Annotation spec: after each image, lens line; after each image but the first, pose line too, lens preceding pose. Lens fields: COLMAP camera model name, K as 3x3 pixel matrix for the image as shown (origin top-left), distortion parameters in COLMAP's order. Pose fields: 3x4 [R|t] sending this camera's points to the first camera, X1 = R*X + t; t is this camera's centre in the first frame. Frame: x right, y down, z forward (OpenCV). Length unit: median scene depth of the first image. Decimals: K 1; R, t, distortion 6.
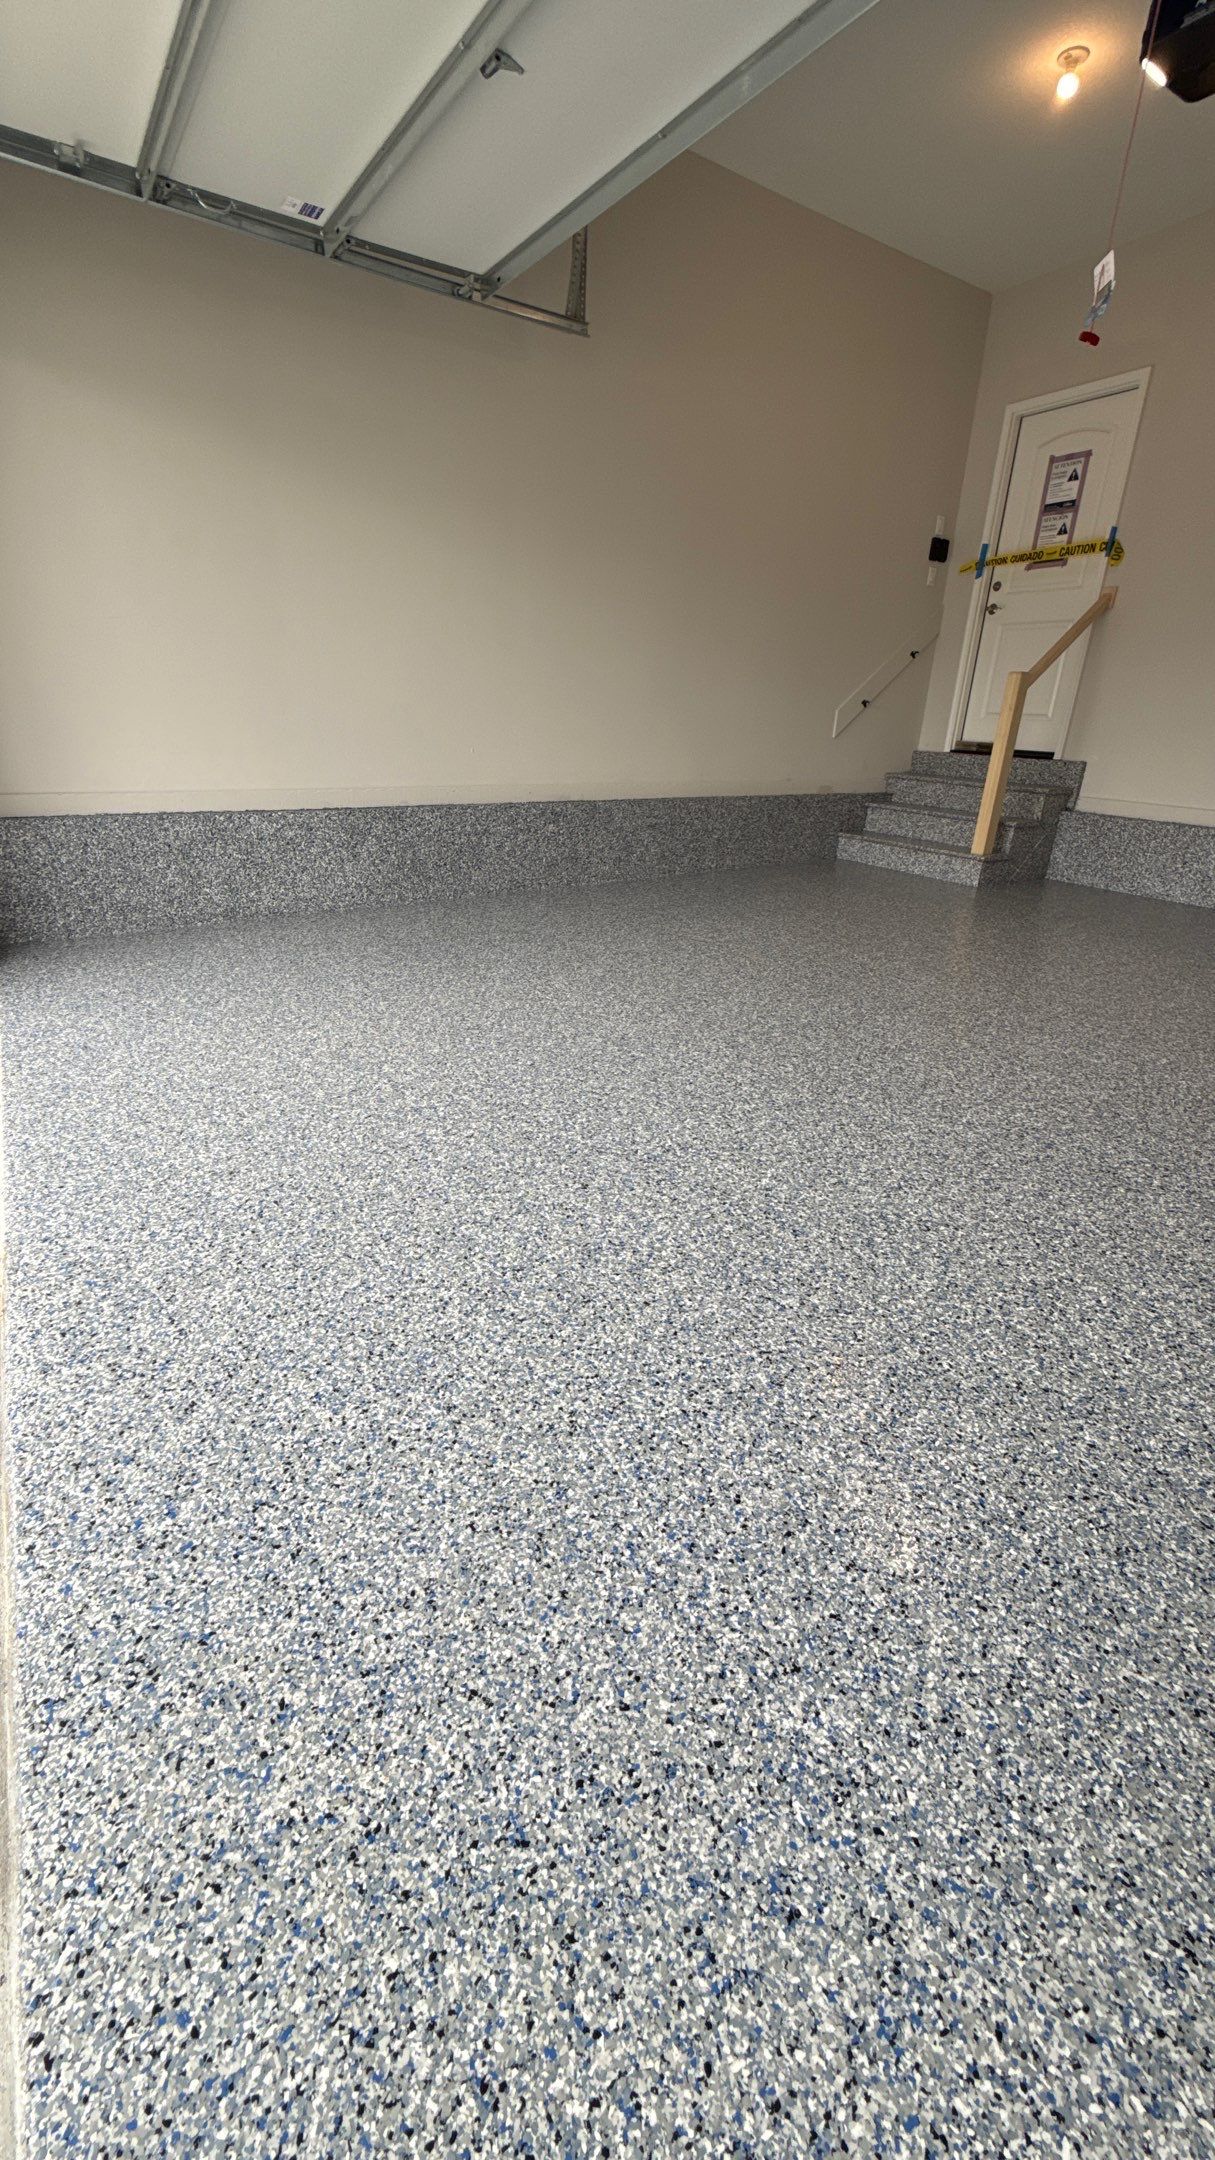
lens RADIAL K [[856.0, 0, 606.2], [0, 856.0, 1081.3], [0, 0, 1]] dist [-0.000299, -0.000379]
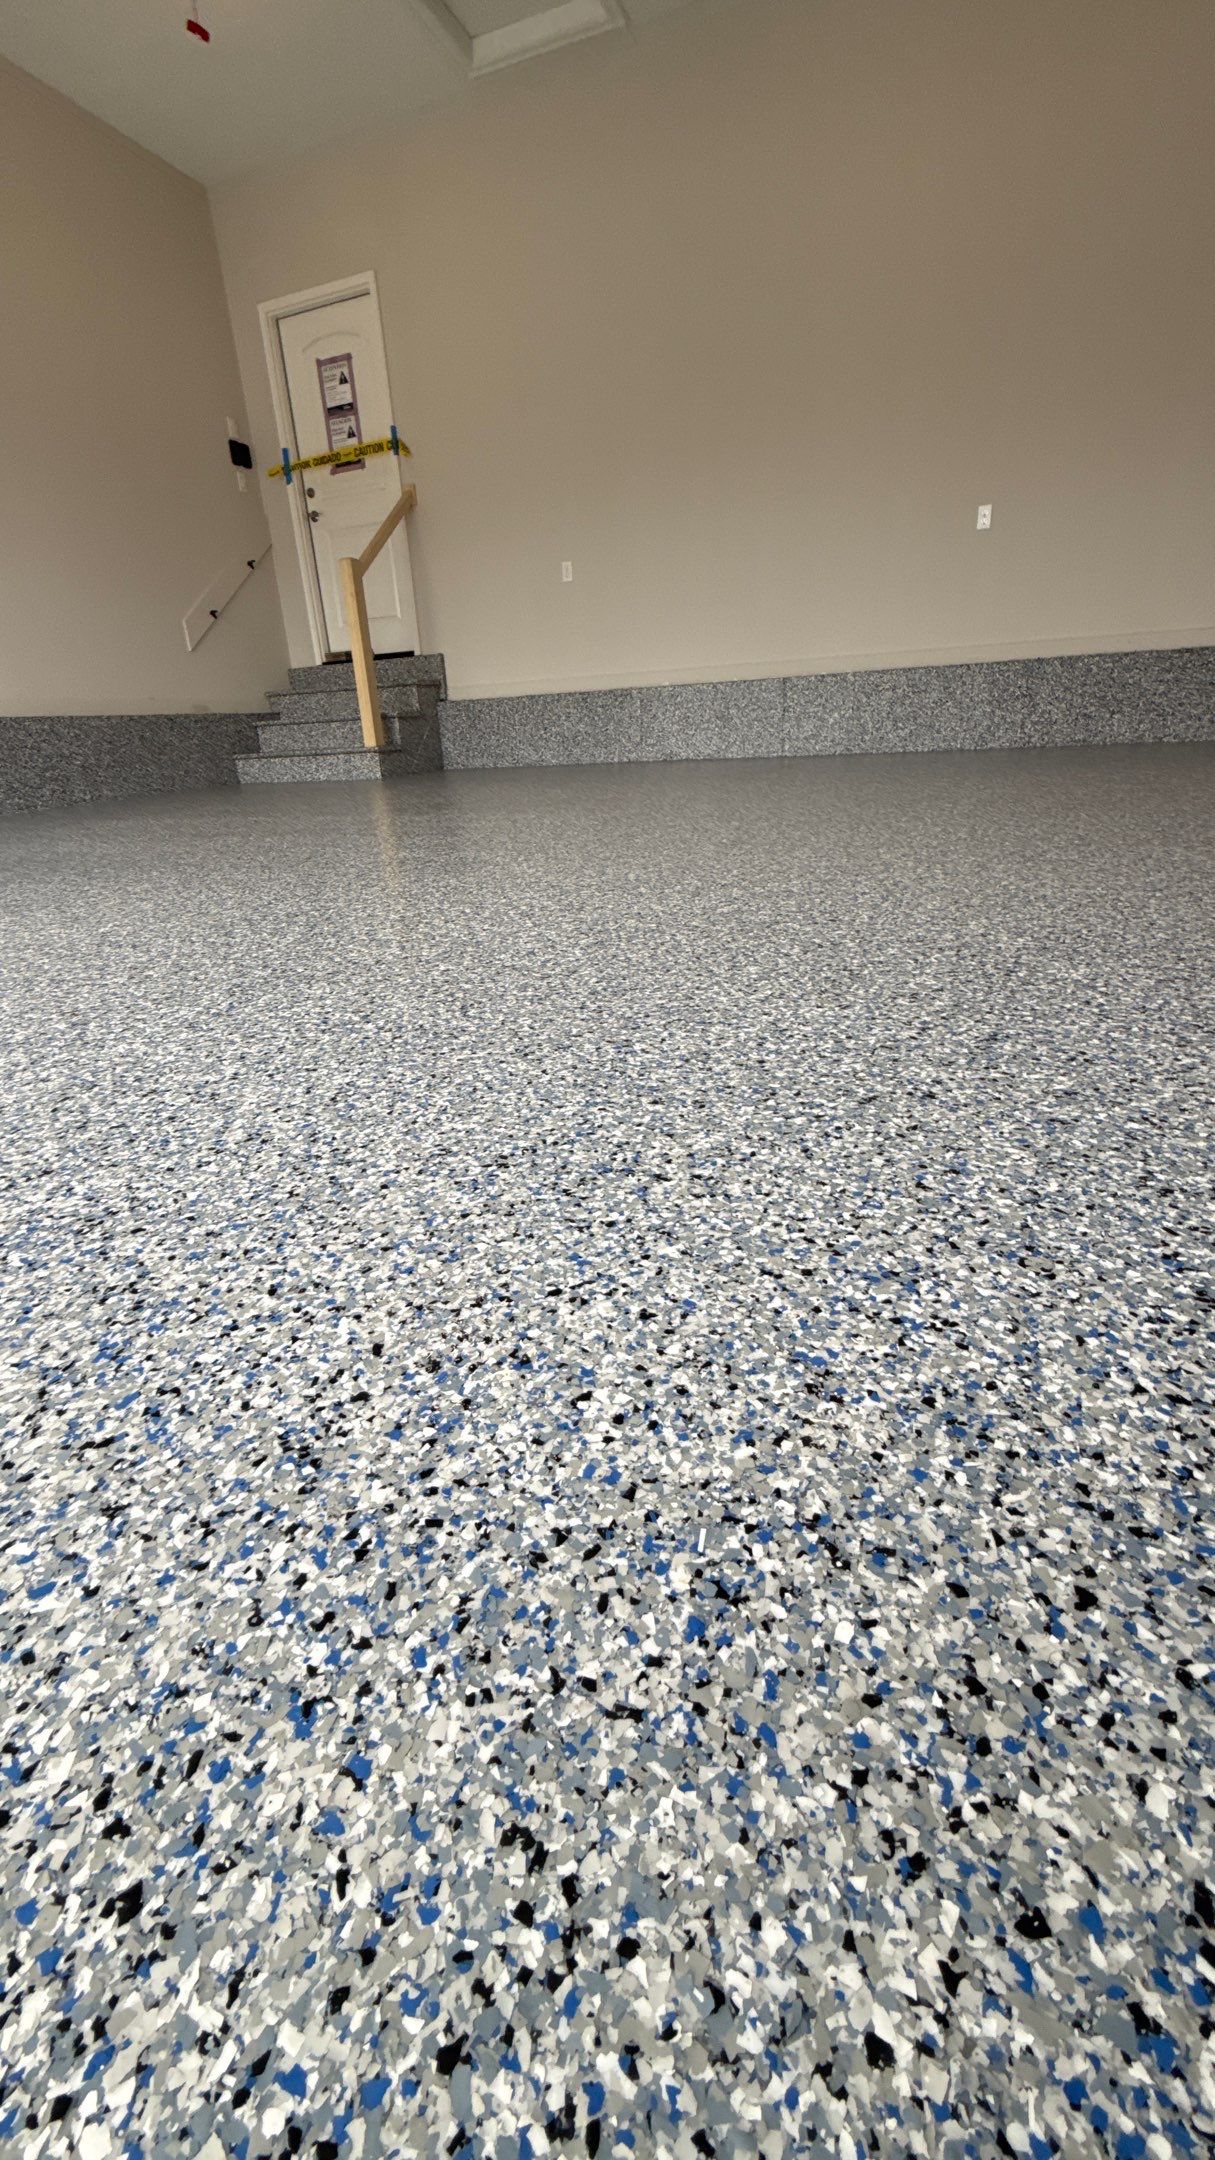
lens RADIAL K [[856.0, 0, 606.3], [0, 856.0, 1083.5], [0, 0, 1]] dist [-0.000299, -0.000379]
pose [[0.822209, -0.292505, 0.488276, 0.054592], [0.300507, 0.951626, 0.064054, 0.138515], [-0.483392, 0.094064, 0.870335, 0.024545]]
